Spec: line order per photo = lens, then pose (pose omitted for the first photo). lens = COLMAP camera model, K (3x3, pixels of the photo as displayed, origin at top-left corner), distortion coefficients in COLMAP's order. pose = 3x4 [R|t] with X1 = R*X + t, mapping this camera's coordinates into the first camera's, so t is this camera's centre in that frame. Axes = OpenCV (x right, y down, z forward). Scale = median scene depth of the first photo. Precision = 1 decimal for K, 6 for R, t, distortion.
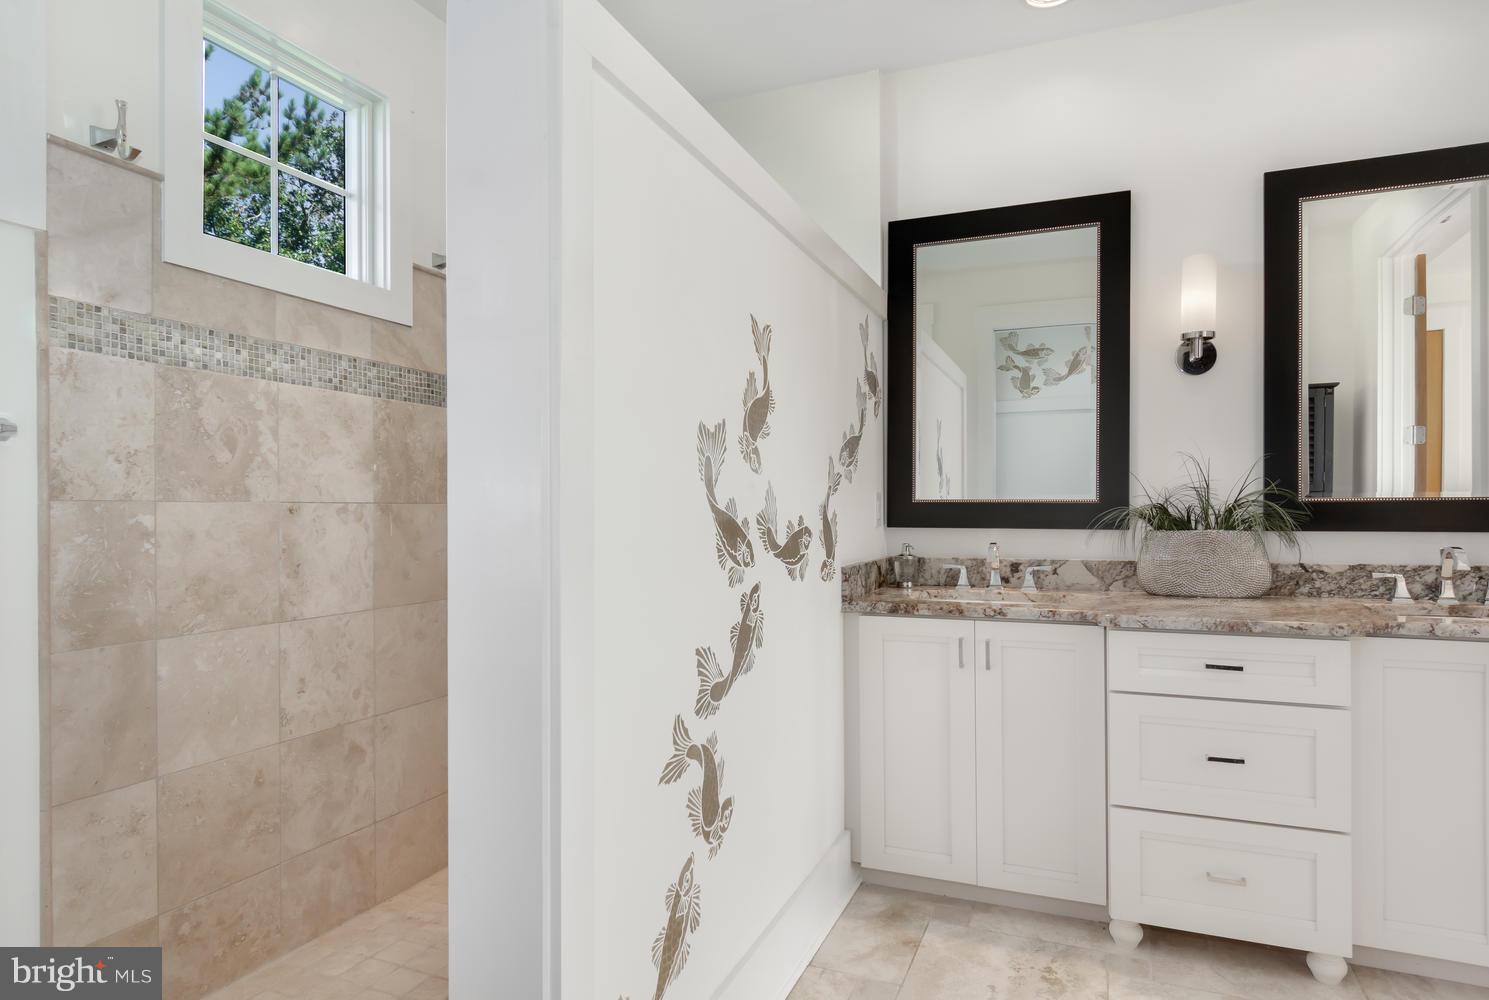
lens RADIAL K [[853.3, 0, 743.6], [0, 853.3, 512.8], [0, 0, 1]] dist [0.023941, -0.007010]
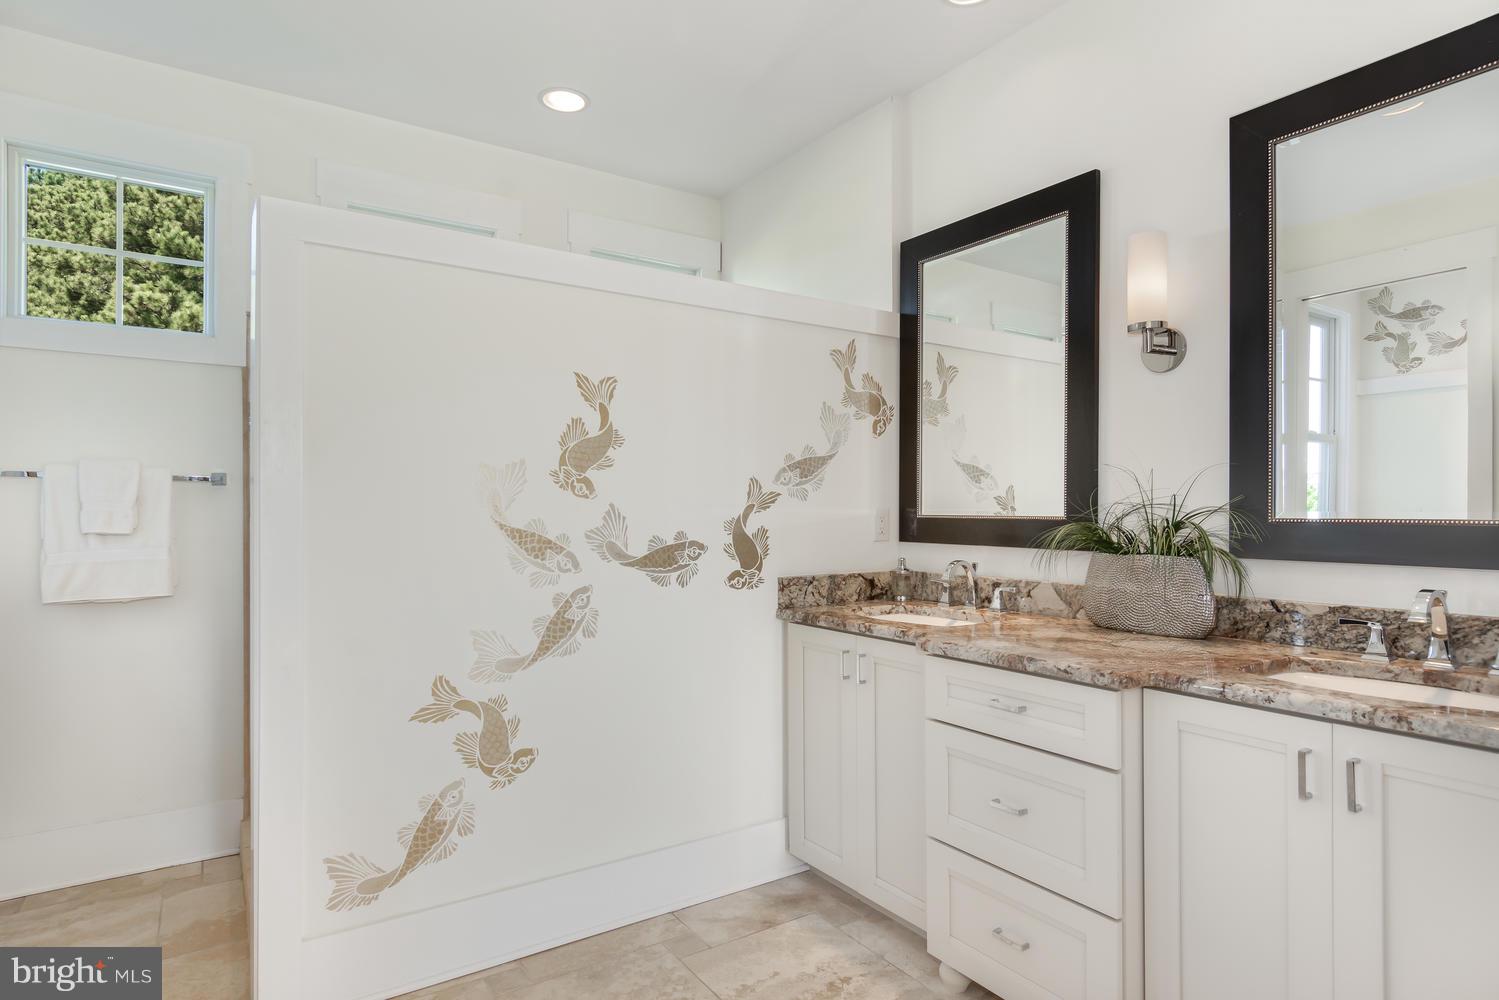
lens RADIAL K [[833.6, 0, 752.0], [0, 833.6, 512.0], [0, 0, 1]] dist [0.021816, 0.004115]
pose [[0.831397, 0.004986, -0.555656, 0.692985], [-0.003999, 0.999988, 0.002989, -0.023995], [0.555664, -0.000262, 0.831407, 0.089583]]
